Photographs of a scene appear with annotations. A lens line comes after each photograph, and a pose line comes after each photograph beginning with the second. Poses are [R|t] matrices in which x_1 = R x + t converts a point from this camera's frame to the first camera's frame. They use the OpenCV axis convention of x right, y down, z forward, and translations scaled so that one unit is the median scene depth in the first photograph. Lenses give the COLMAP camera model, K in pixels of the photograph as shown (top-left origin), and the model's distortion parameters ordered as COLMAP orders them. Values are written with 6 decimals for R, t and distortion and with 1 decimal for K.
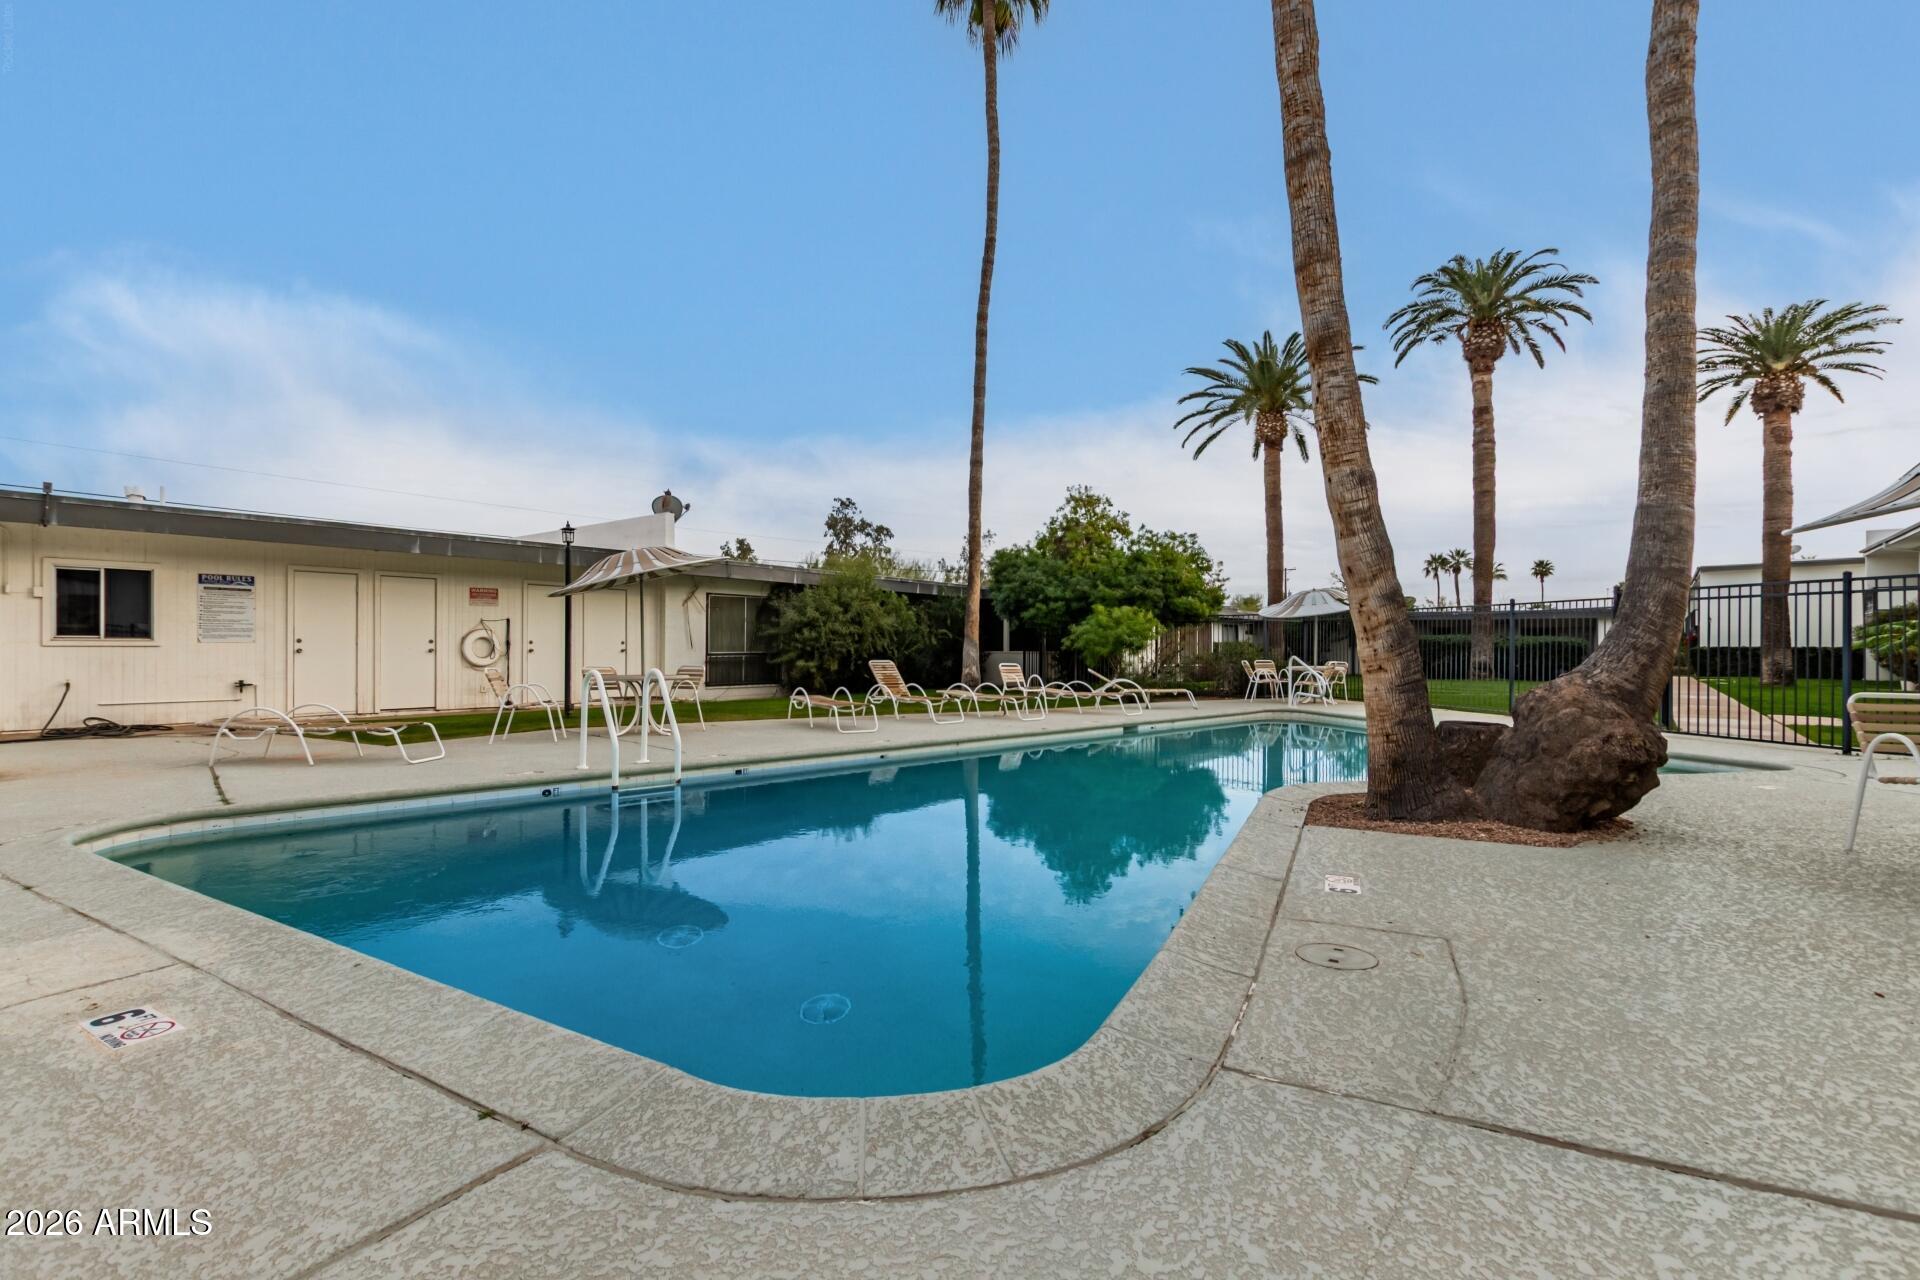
lens RADIAL K [[868.6, 0, 960.5], [0, 868.6, 645.4], [0, 0, 1]] dist [0.003092, 0.000652]
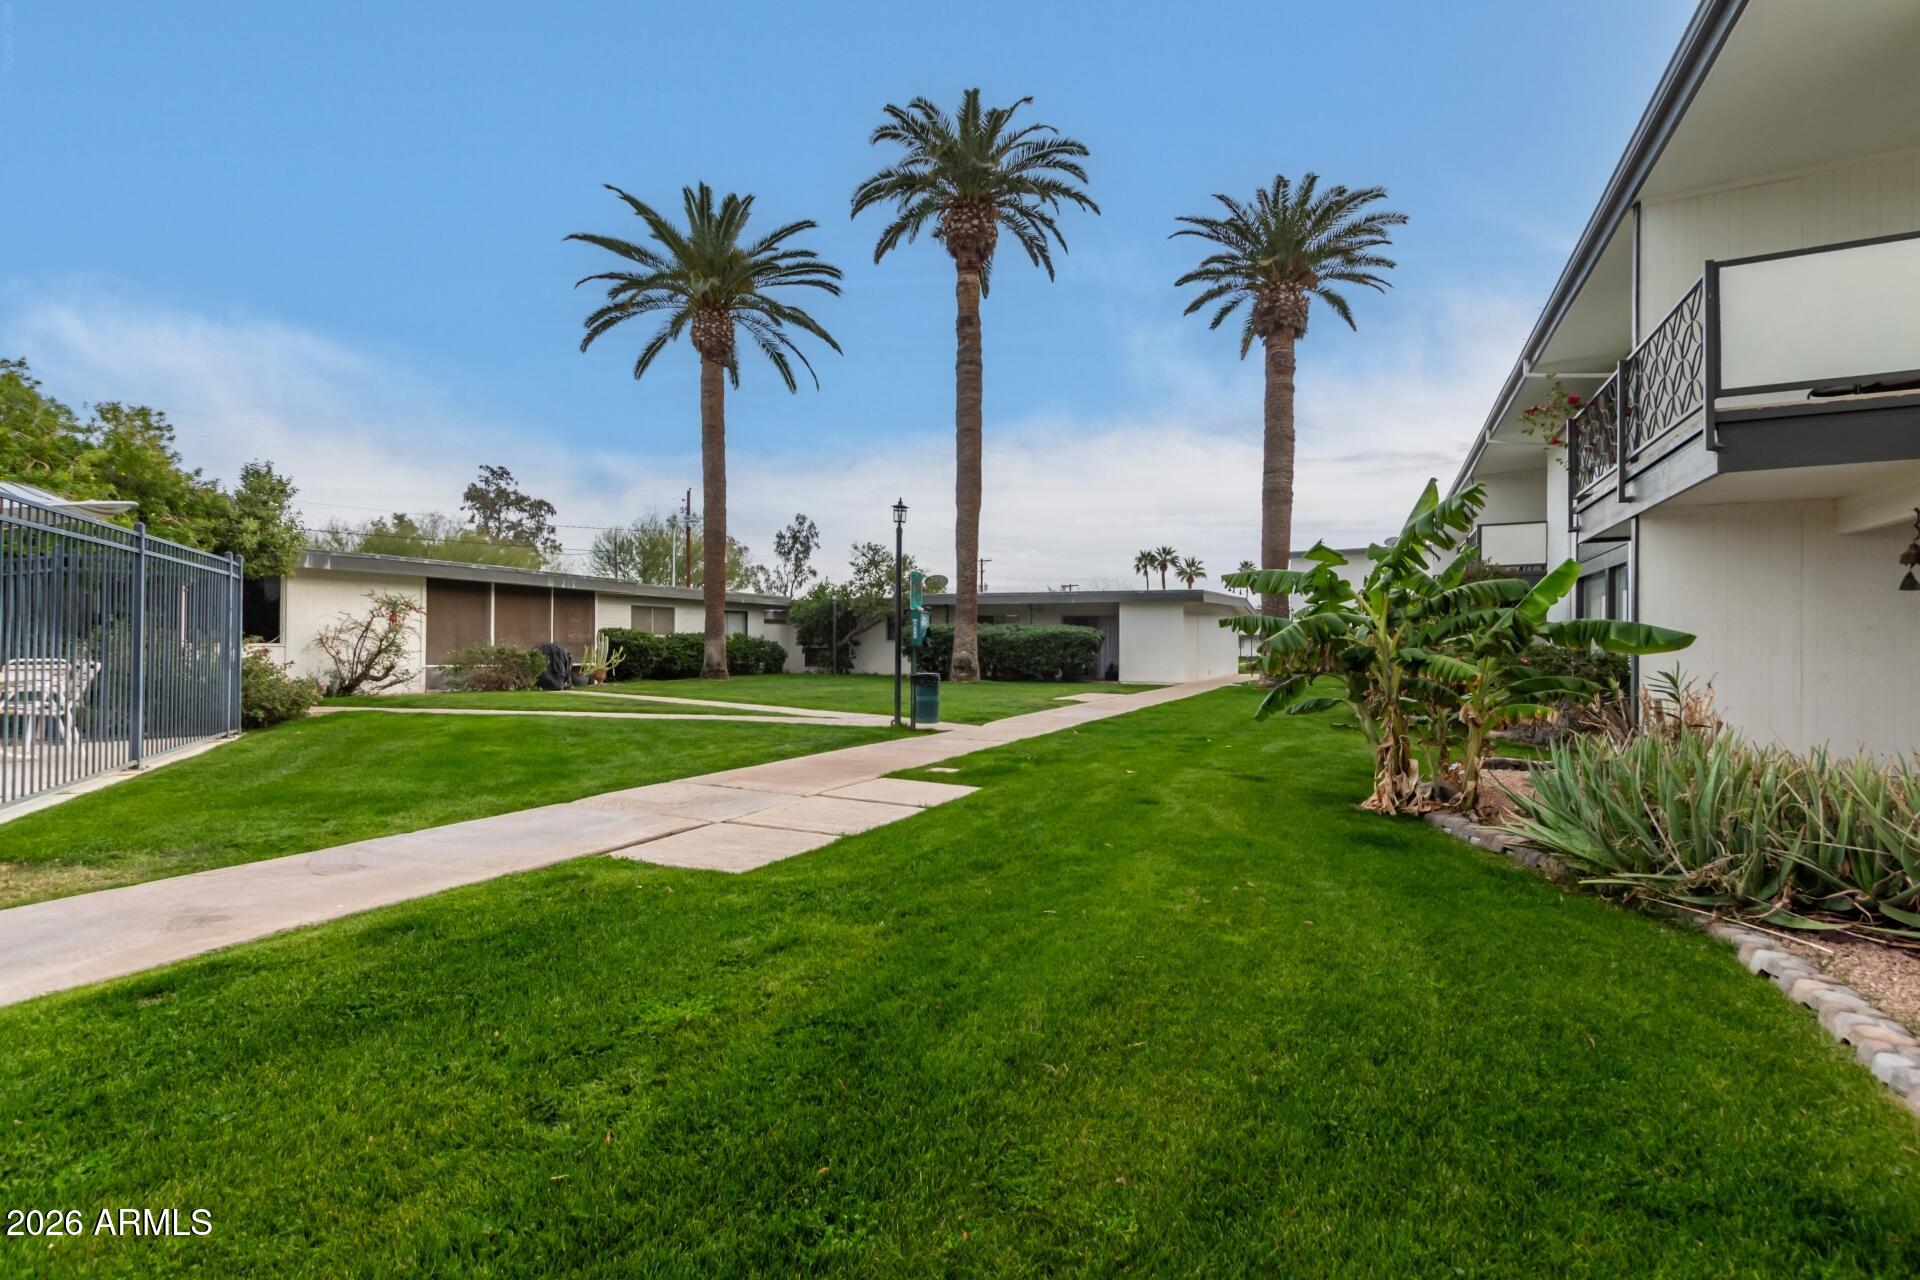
lens RADIAL K [[868.6, 0, 959.5], [0, 868.6, 645.7], [0, 0, 1]] dist [0.003092, 0.000652]
pose [[0.974106, 0.001410, 0.226088, 0.435331], [-0.002131, 0.999993, 0.002948, 0.006324], [-0.226082, -0.003354, 0.974102, 0.278969]]
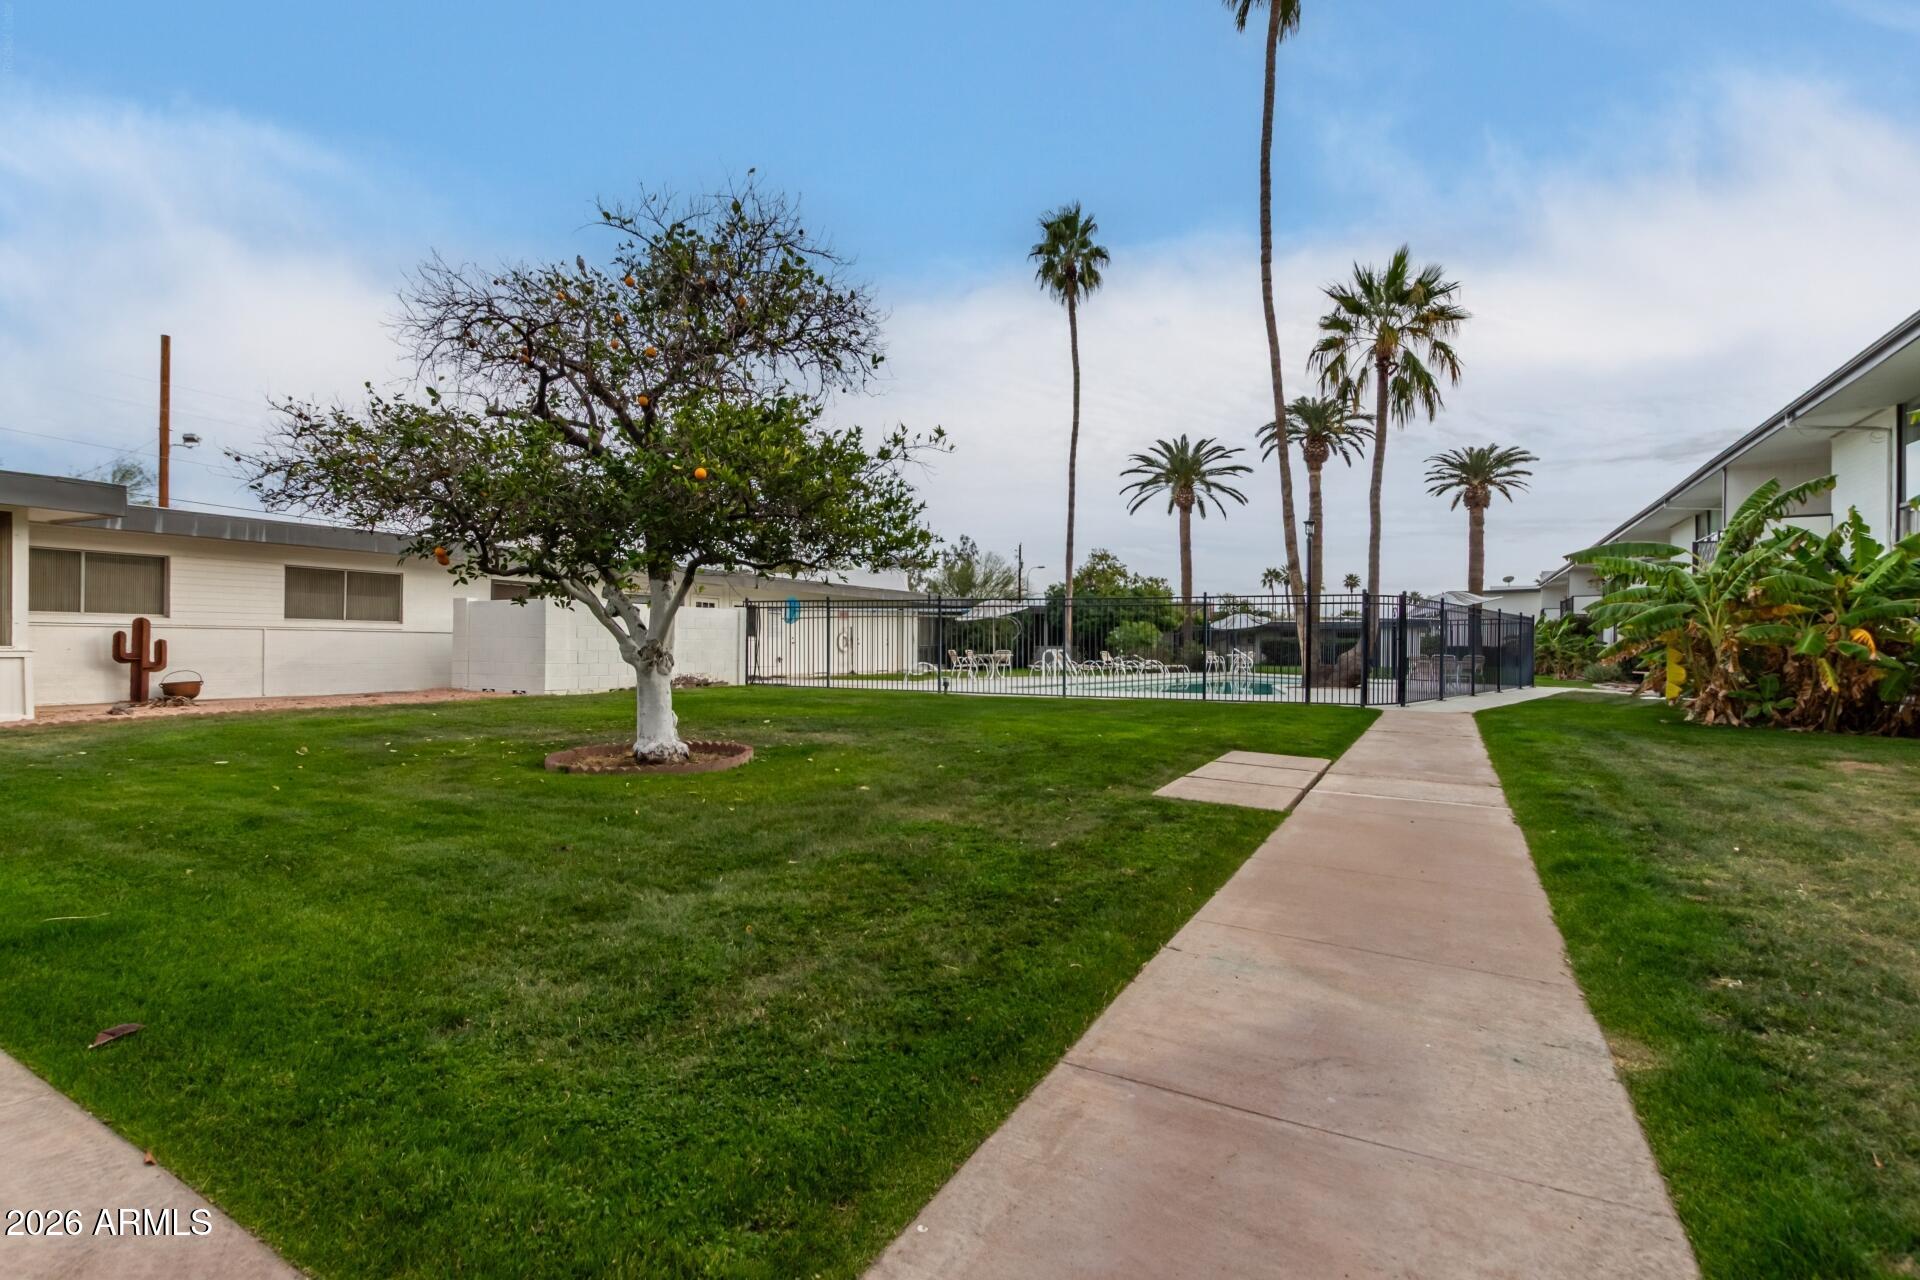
lens RADIAL K [[868.6, 0, 968.4], [0, 868.6, 646.7], [0, 0, 1]] dist [0.003092, 0.000652]
pose [[0.984828, 0.012959, 0.173048, -0.268694], [-0.014528, 0.999864, 0.007800, -0.000329], [-0.172924, -0.010195, 0.984882, -0.418060]]
